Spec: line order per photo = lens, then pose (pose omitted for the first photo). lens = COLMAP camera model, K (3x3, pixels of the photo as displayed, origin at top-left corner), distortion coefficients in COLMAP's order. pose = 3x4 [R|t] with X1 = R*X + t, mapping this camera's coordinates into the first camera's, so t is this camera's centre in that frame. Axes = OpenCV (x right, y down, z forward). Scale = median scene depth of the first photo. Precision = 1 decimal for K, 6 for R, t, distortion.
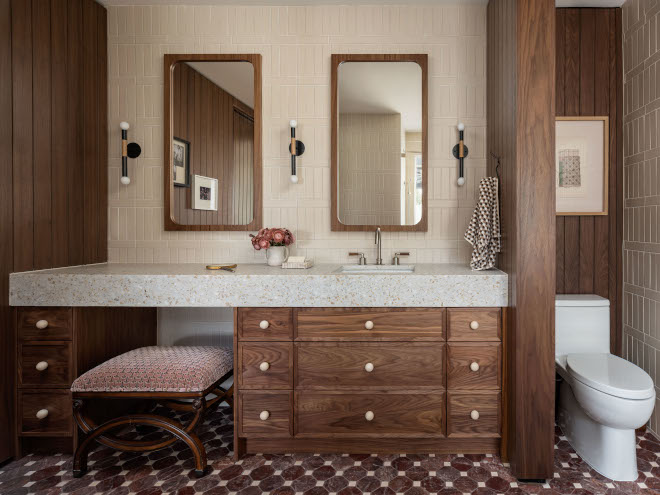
lens RADIAL K [[361.9, 0, 330.0], [0, 361.9, 247.5], [0, 0, 1]] dist [0.002445, -0.000198]
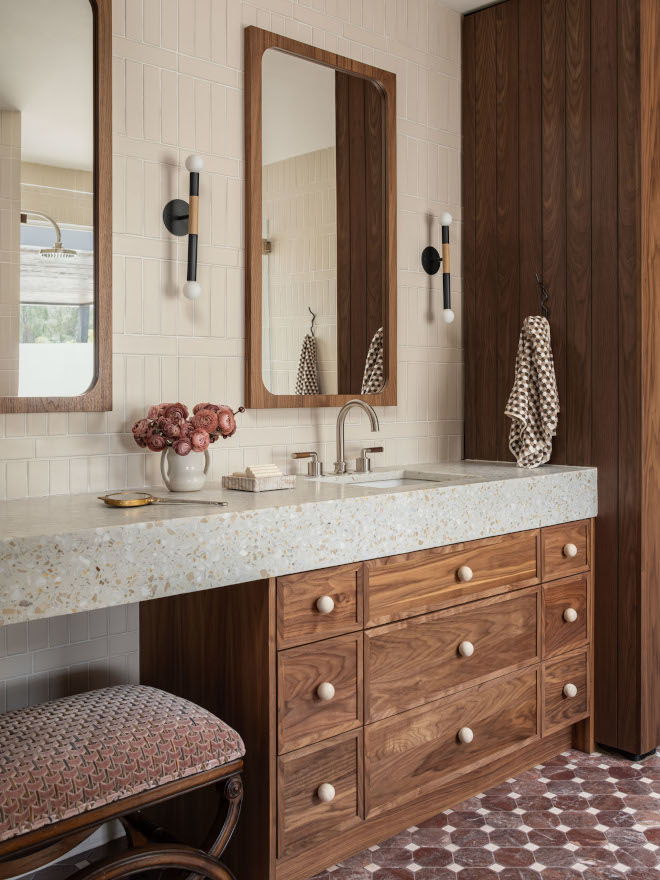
lens RADIAL K [[945.4, 0, 330.0], [0, 945.4, 460.6], [0, 0, 1]] dist [-0.016771, -0.007545]
pose [[0.717421, -0.057186, 0.694289, -1.029791], [0.047045, 0.998327, 0.033617, -0.019521], [-0.695049, 0.008546, 0.718911, 0.091619]]
